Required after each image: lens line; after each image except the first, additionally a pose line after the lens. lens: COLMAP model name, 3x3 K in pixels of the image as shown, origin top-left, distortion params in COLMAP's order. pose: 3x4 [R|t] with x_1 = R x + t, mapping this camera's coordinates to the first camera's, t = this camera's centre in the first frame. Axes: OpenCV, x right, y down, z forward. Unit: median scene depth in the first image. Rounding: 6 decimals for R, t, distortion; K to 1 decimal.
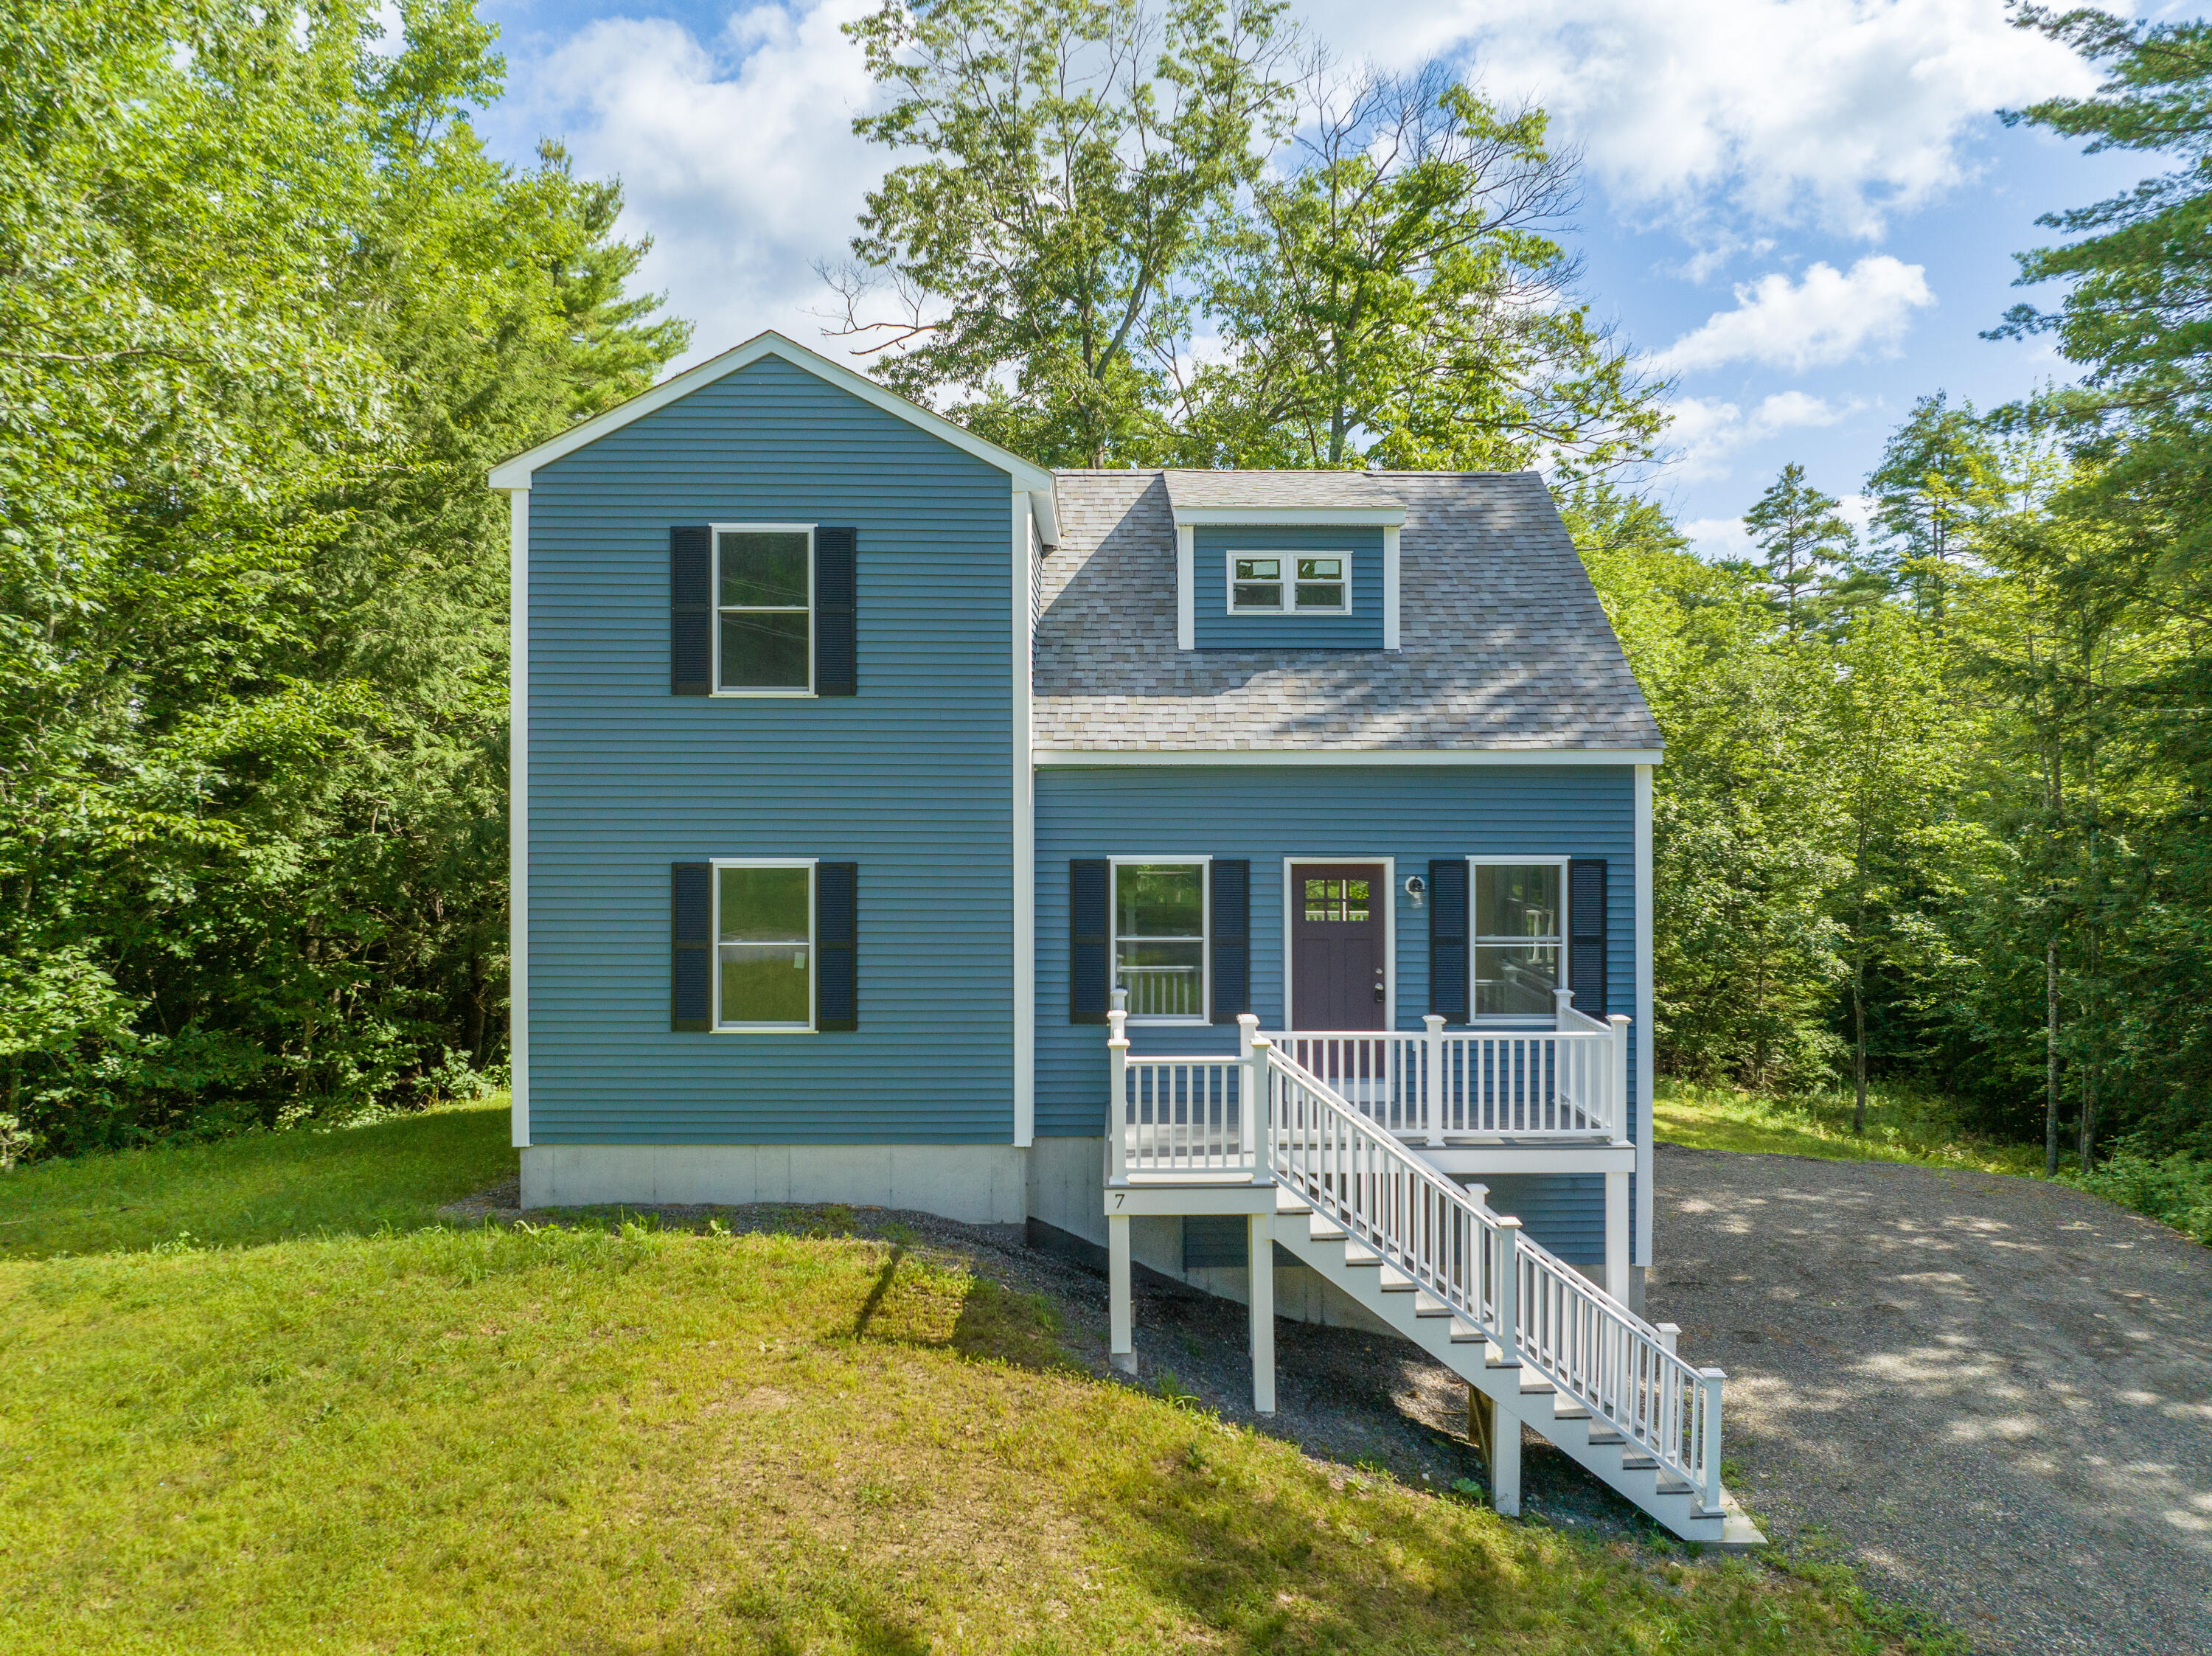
lens RADIAL K [[1535.4, 0, 1109.2], [0, 1535.4, 795.1], [0, 0, 1]] dist [-0.025782, 0.006988]
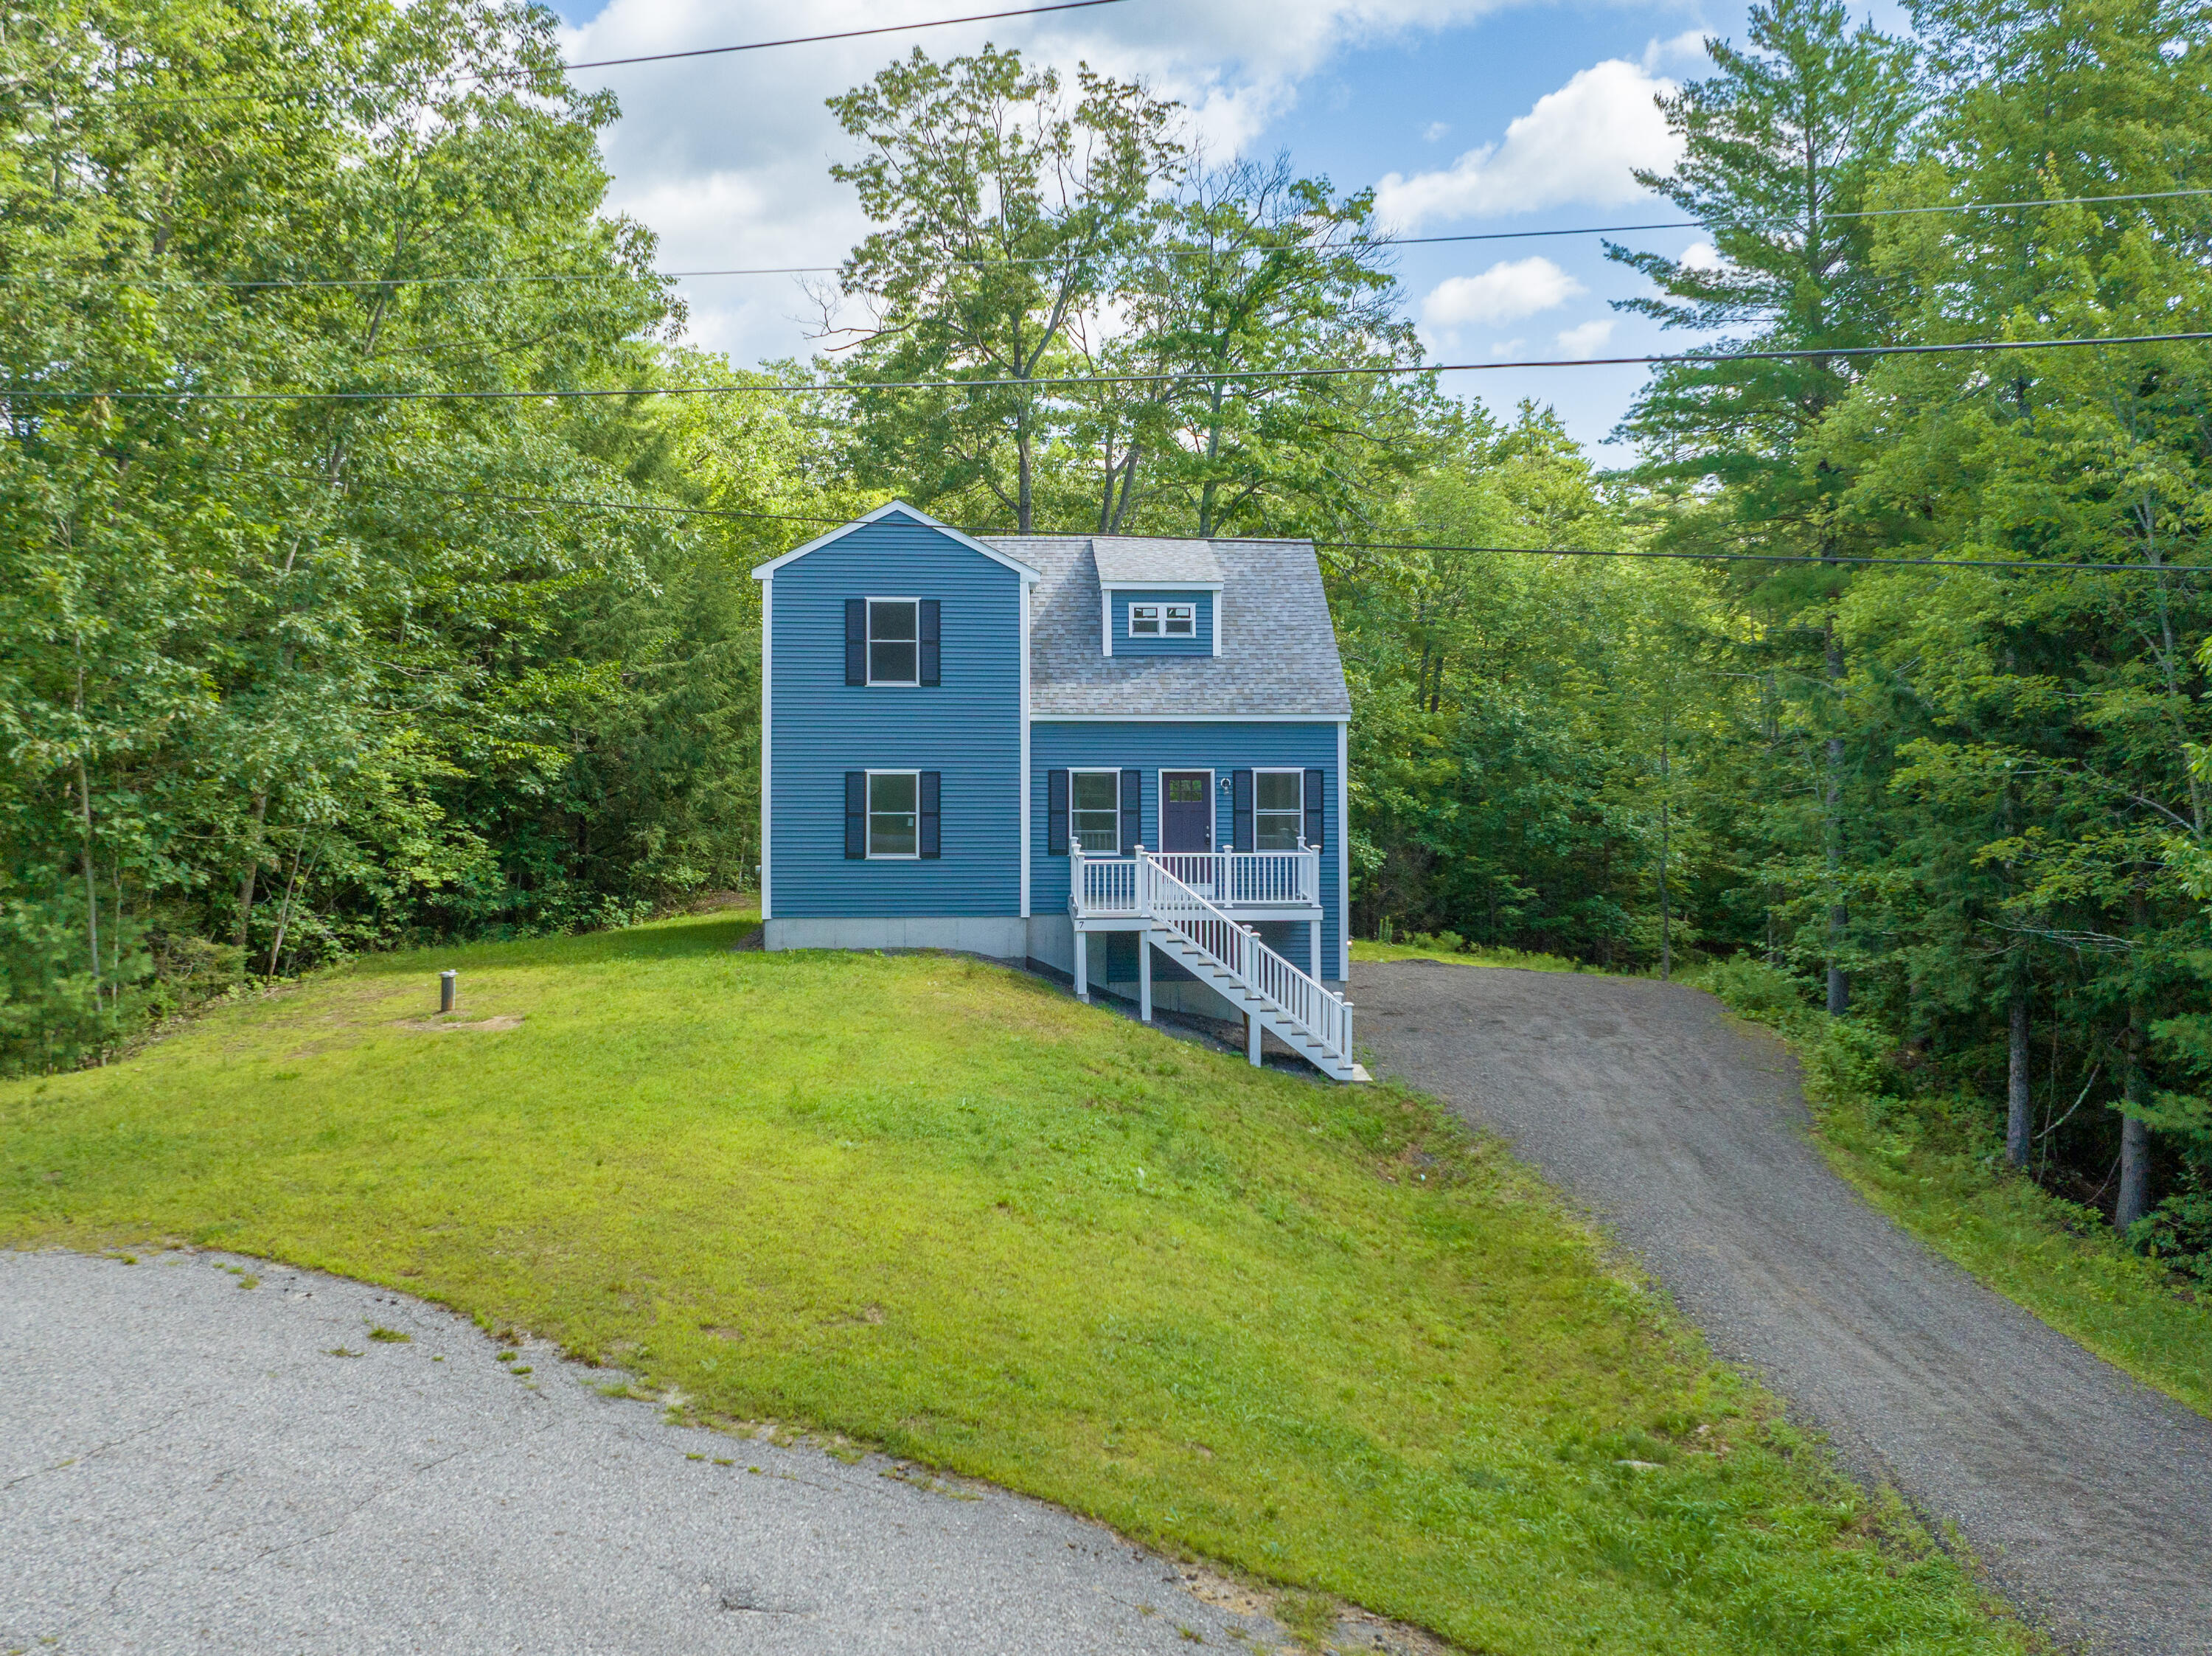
lens RADIAL K [[1891.5, 0, 1074.9], [0, 1891.5, 578.4], [0, 0, 1]] dist [-0.012920, -0.017510]
pose [[0.998811, 0.004648, 0.048522, -0.109457], [-0.002232, 0.998759, -0.049745, -0.080755], [-0.048693, 0.049578, 0.997583, -1.400616]]
